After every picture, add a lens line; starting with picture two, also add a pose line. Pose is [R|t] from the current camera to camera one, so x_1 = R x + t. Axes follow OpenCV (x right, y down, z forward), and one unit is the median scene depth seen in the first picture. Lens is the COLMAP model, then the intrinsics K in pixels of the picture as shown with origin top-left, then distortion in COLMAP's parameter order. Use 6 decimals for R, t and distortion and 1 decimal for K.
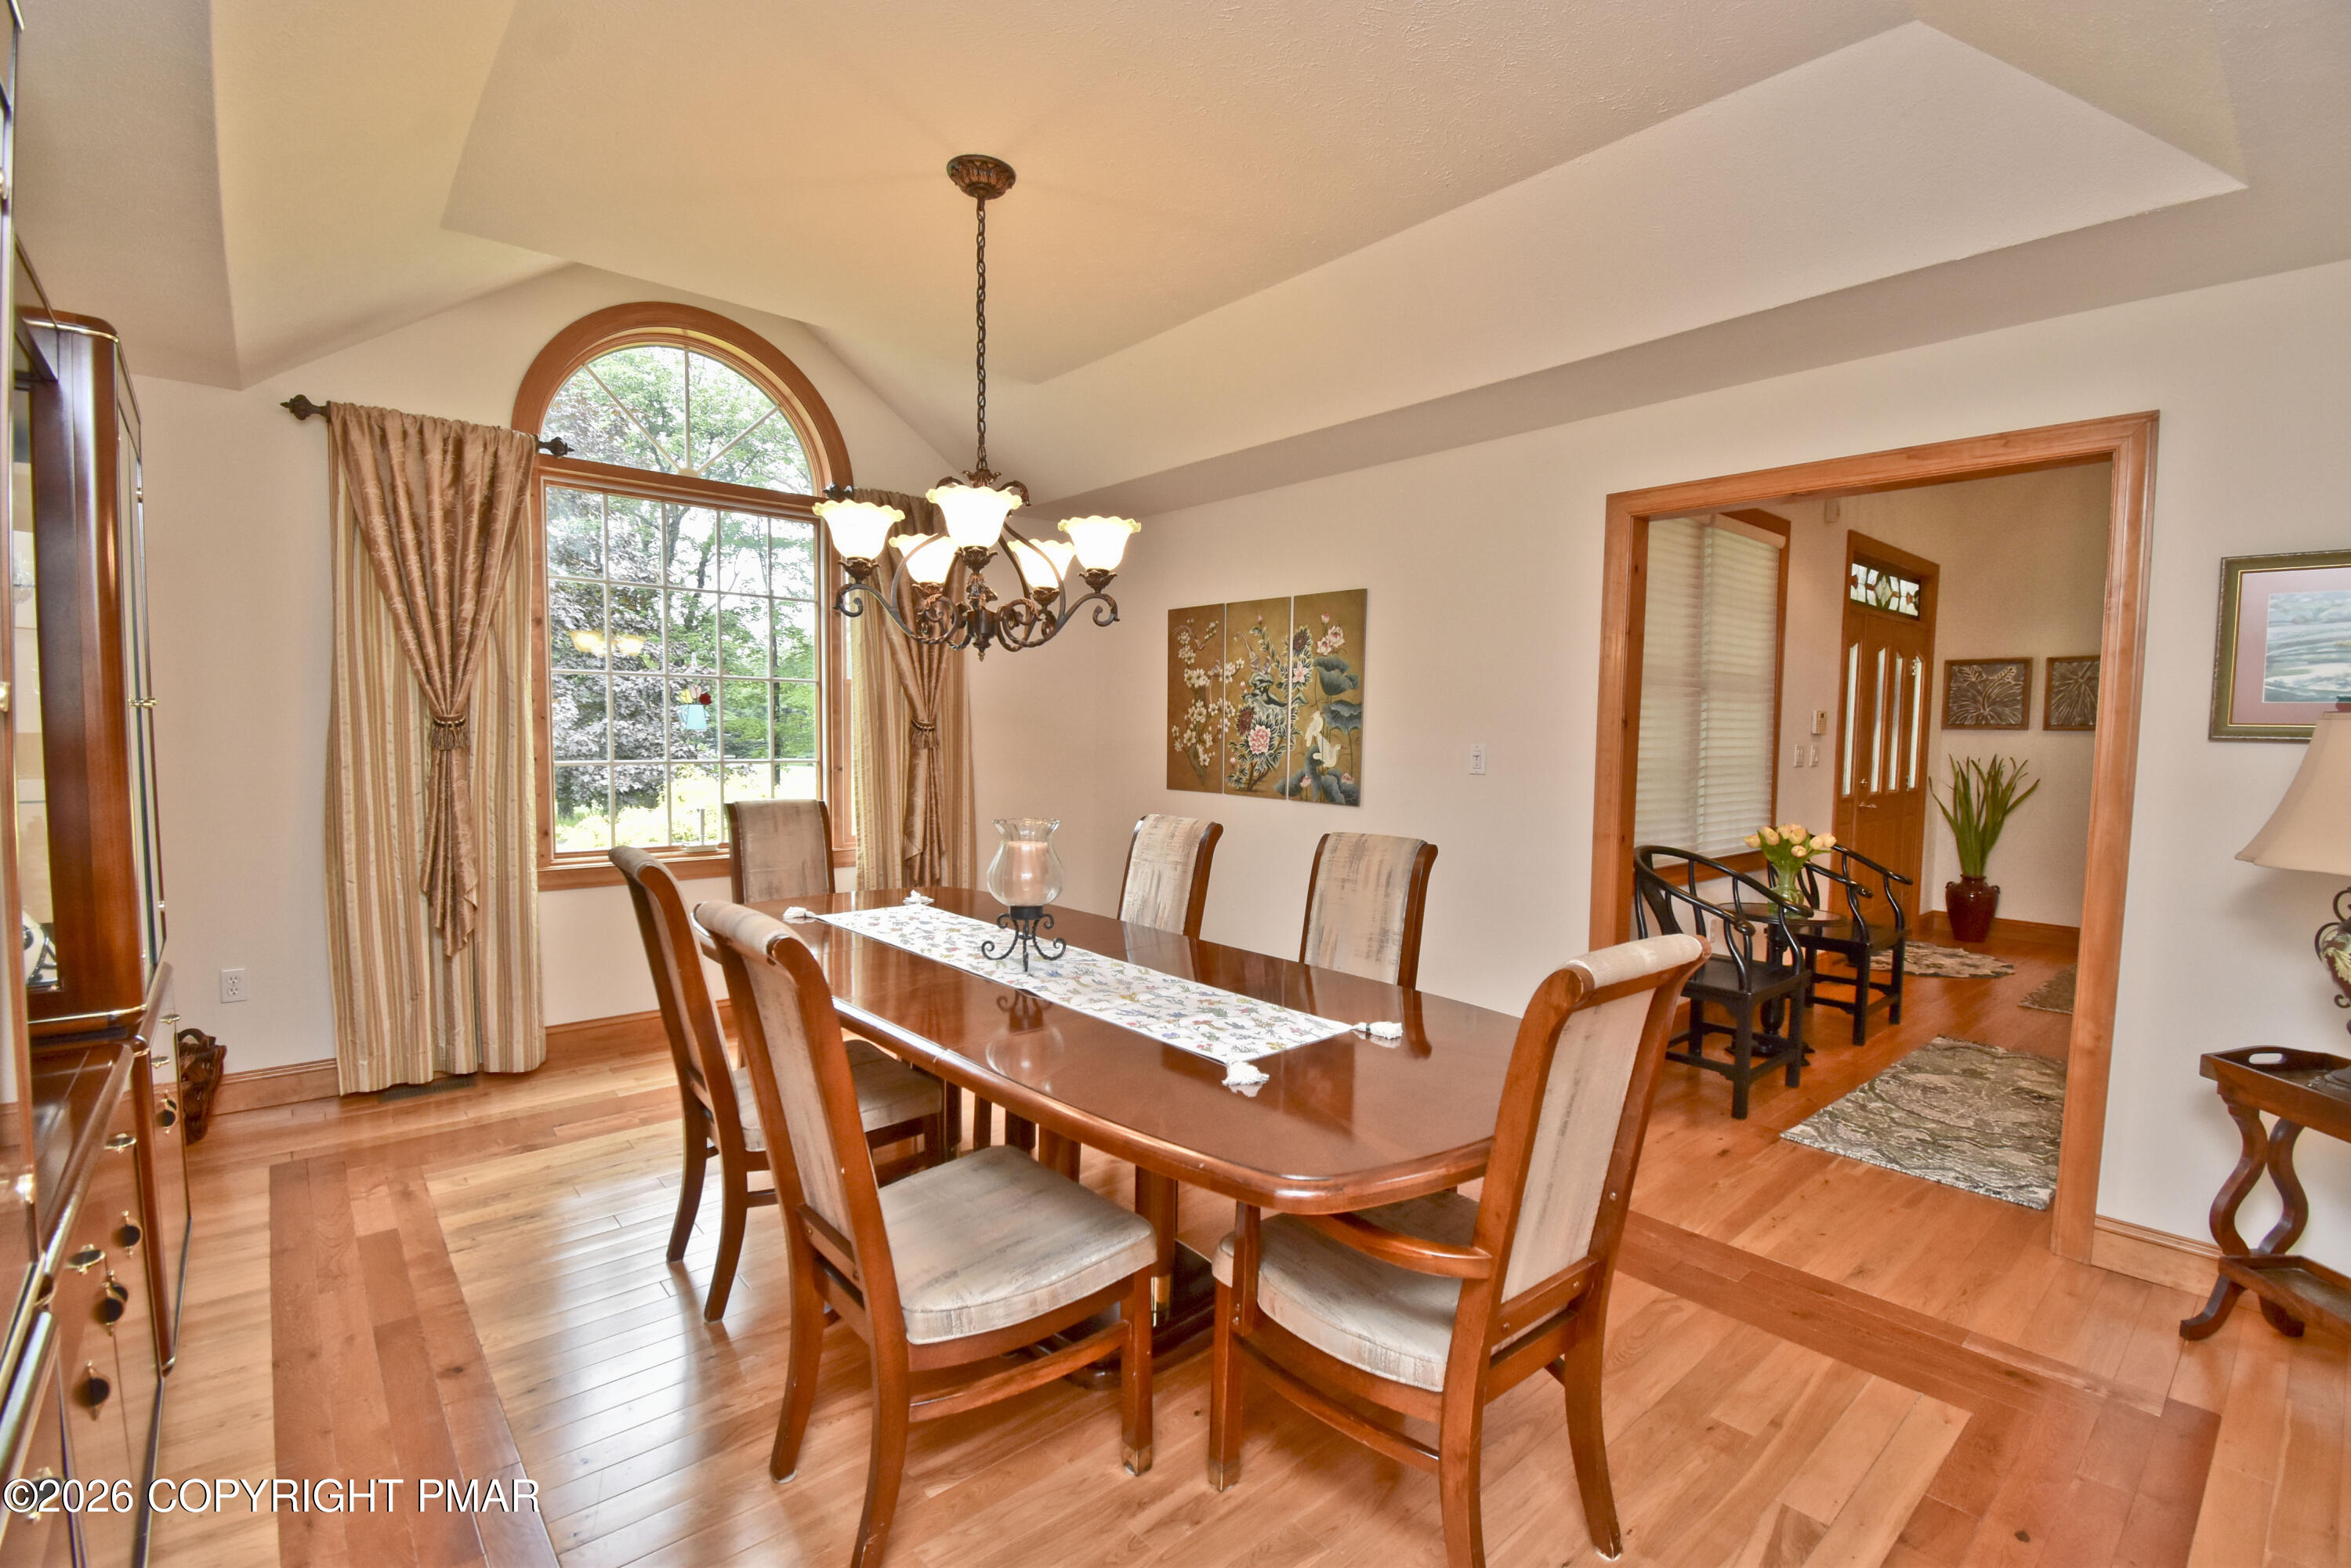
lens RADIAL K [[1056.1, 0, 1176.0], [0, 1056.1, 788.4], [0, 0, 1]] dist [0.011618, -0.020690]
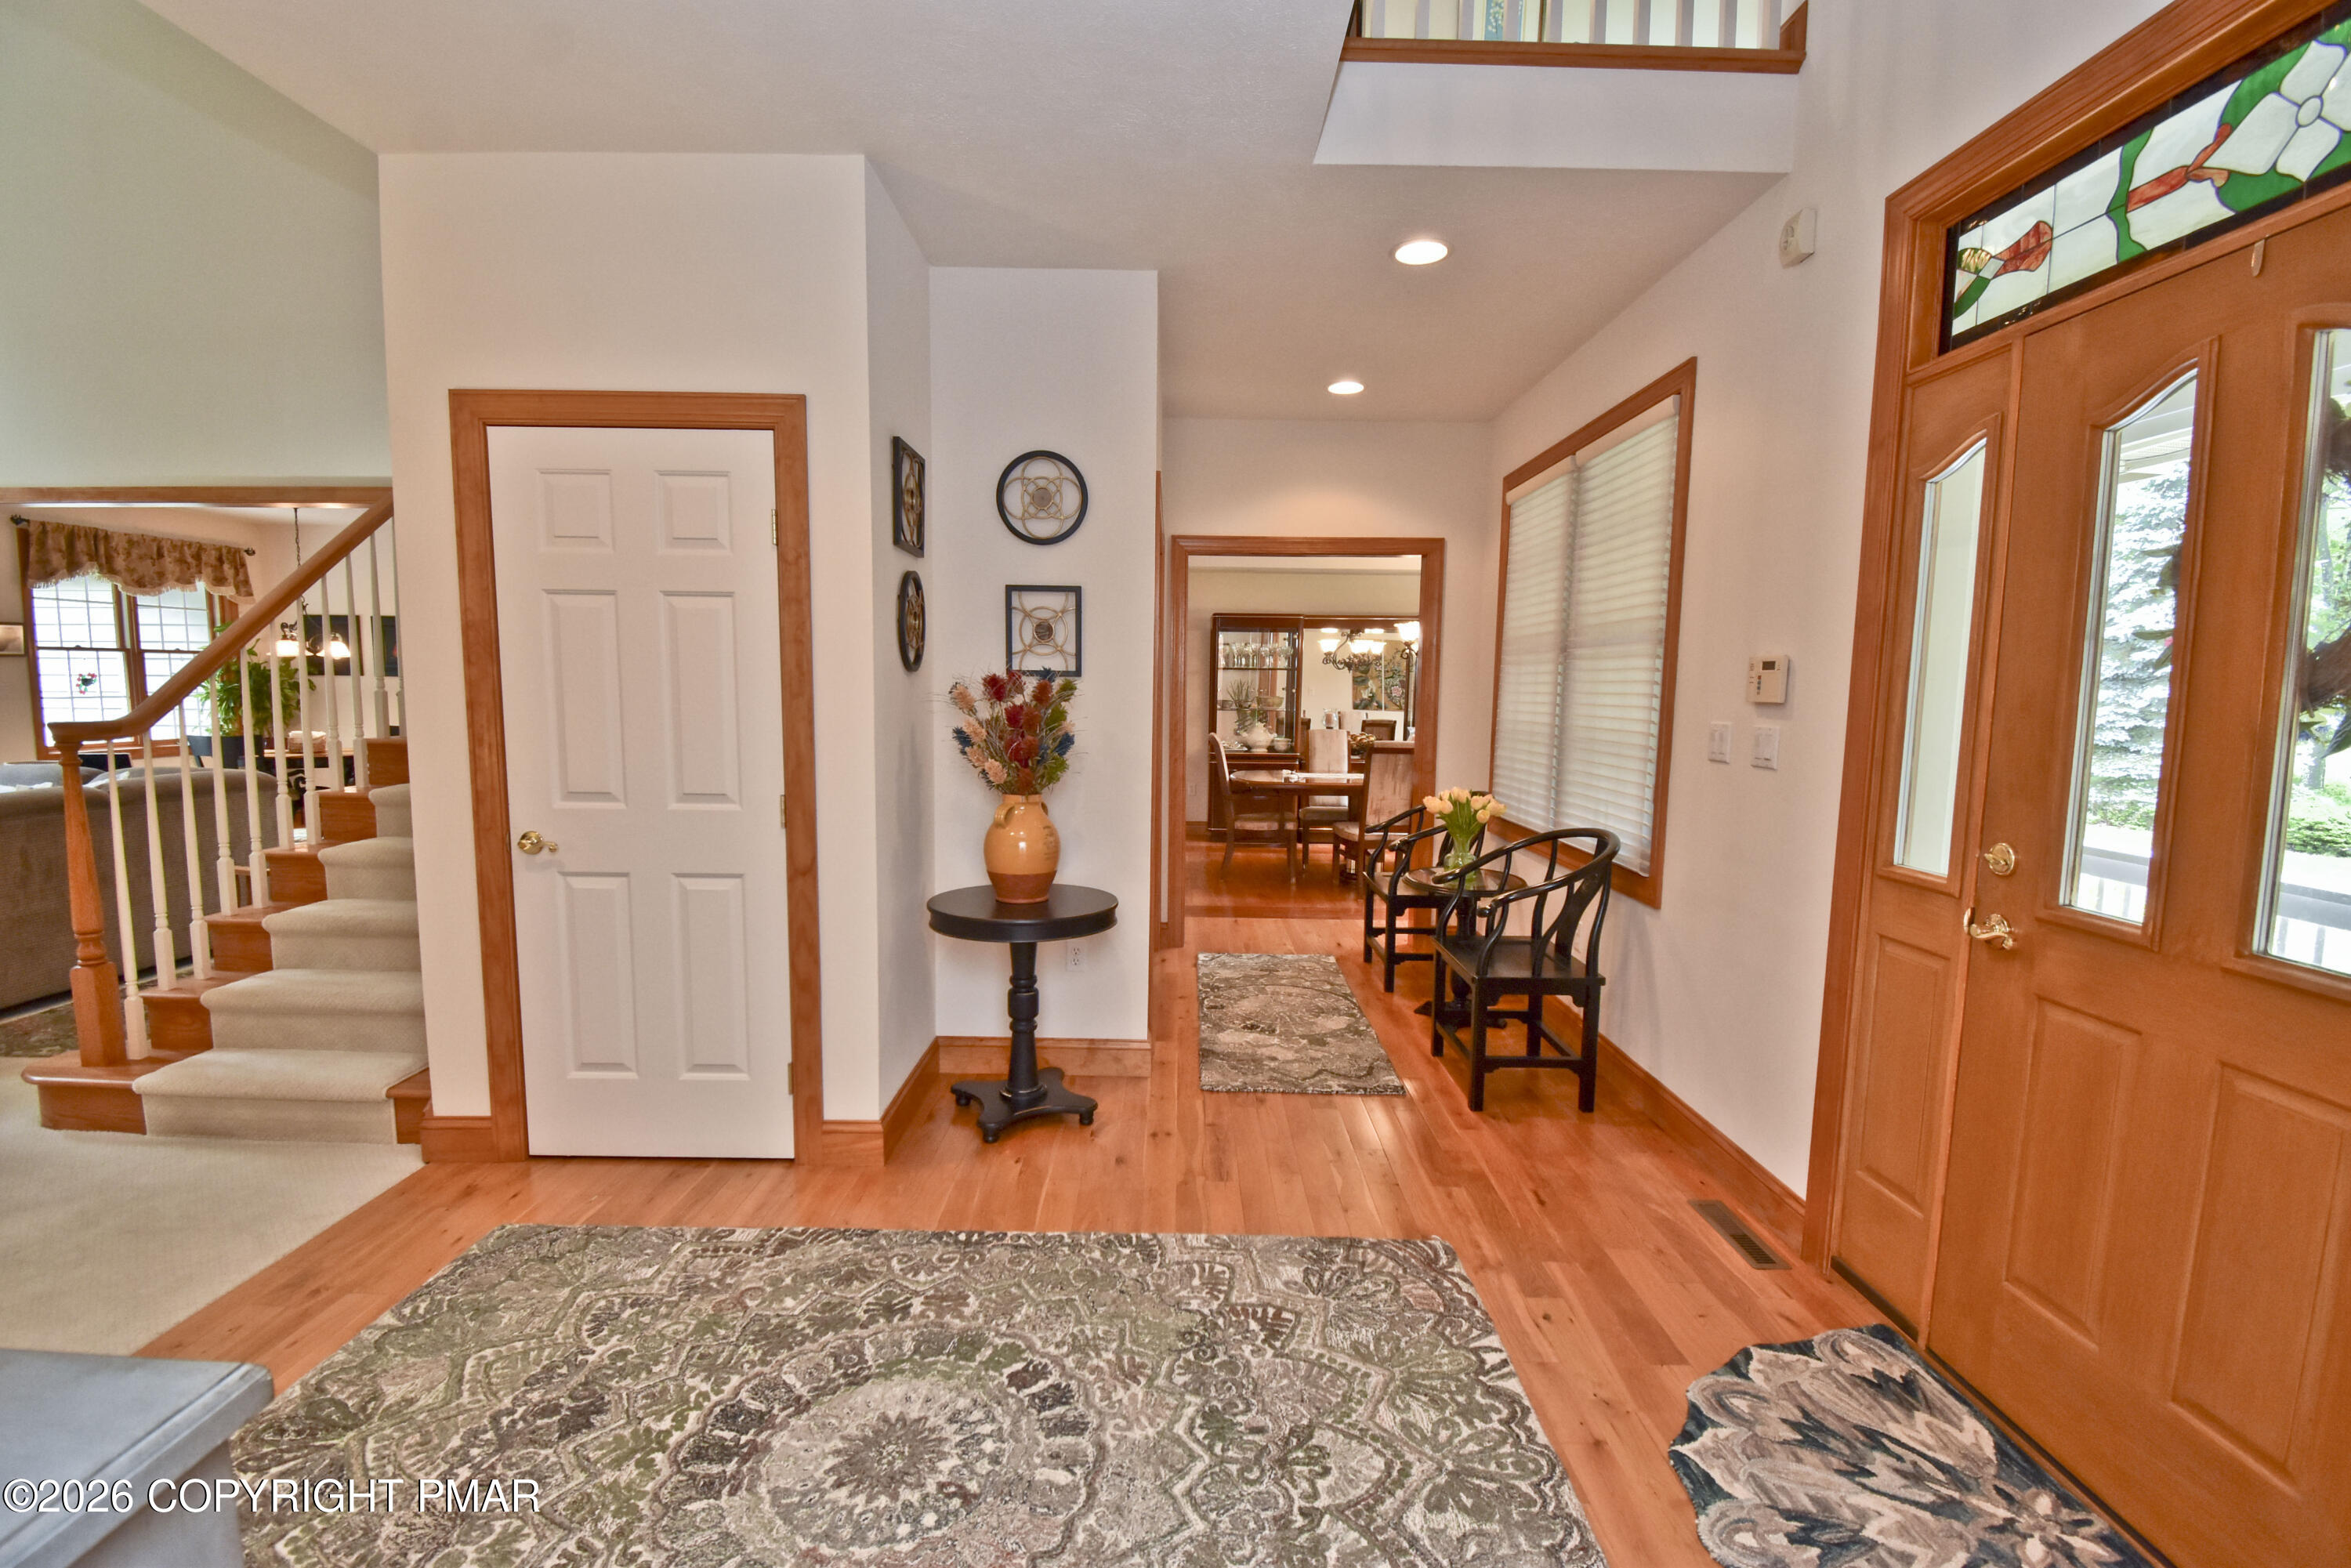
lens RADIAL K [[1056.1, 0, 1176.0], [0, 1056.1, 788.4], [0, 0, 1]] dist [0.011618, -0.020690]
pose [[-0.662416, 0.046552, -0.747688, 1.932617], [-0.070078, 0.989840, 0.123714, -0.090248], [0.745851, 0.134346, -0.652424, 1.866926]]
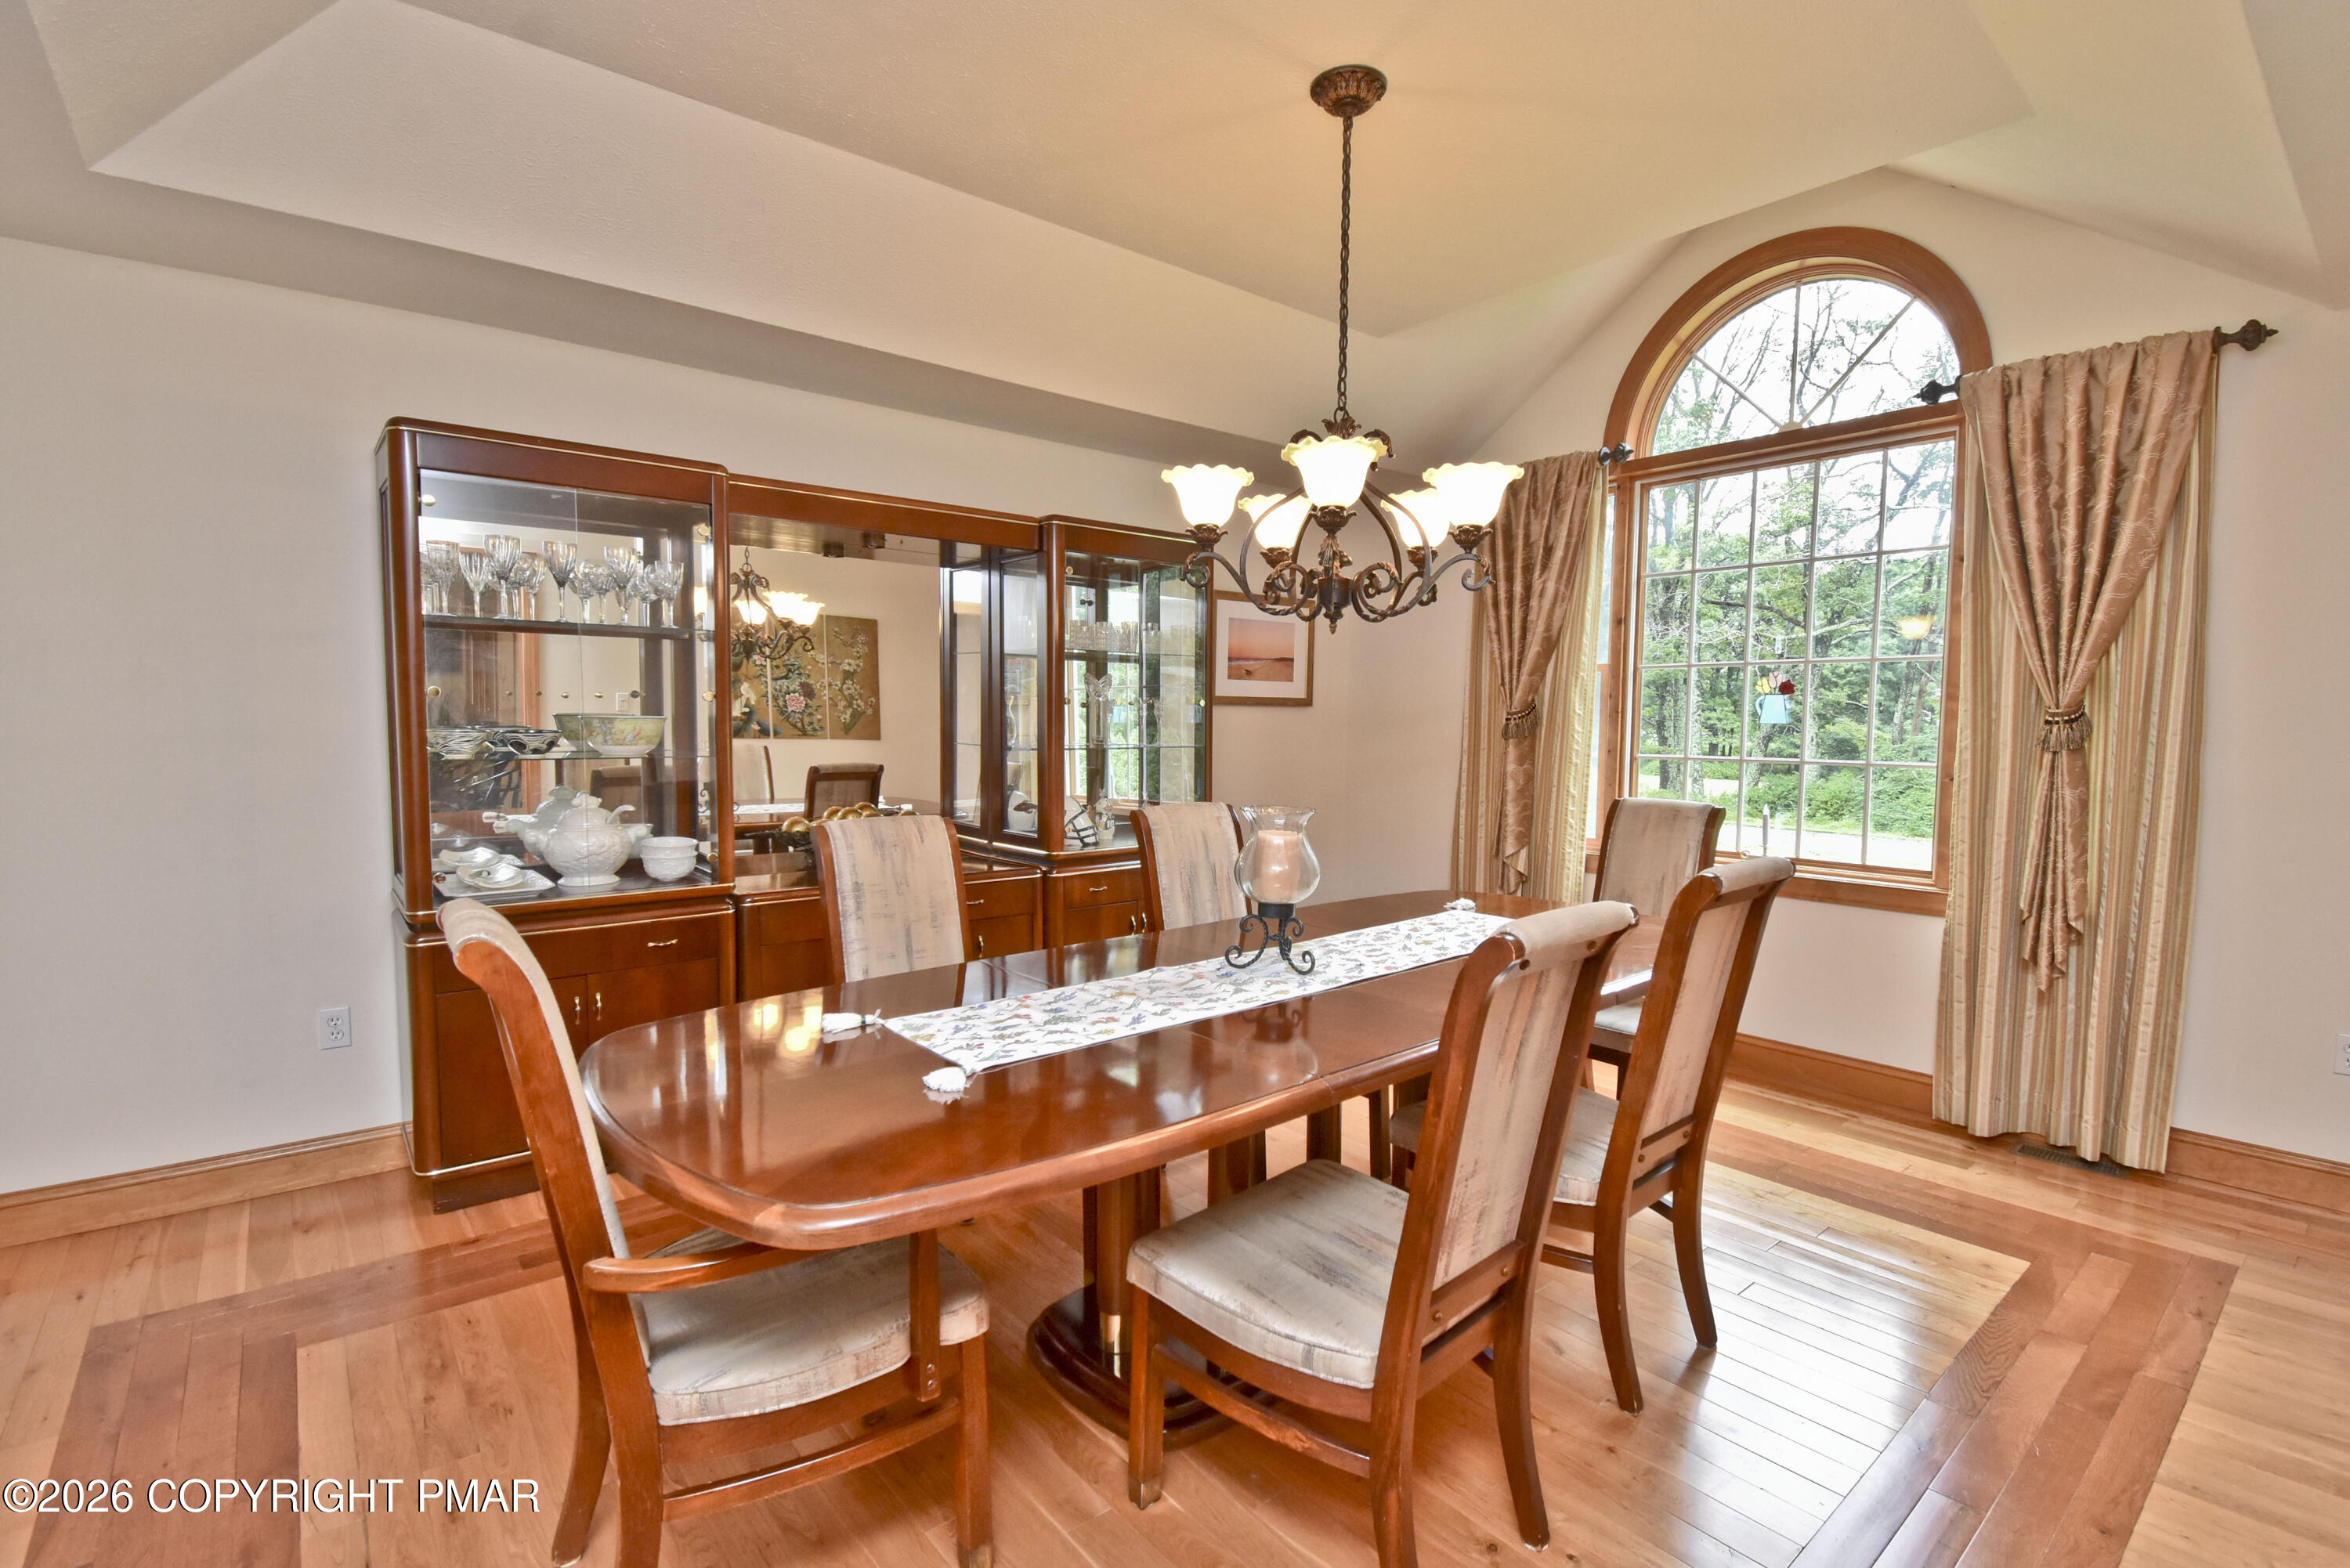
lens RADIAL K [[1055.6, 0, 1175.5], [0, 1055.6, 788.4], [0, 0, 1]] dist [0.011618, -0.020690]
pose [[-0.019891, 0.058334, -0.998099, 0.582544], [-0.067076, 0.995969, 0.059546, -0.026990], [0.997550, 0.068133, -0.015898, 0.703666]]
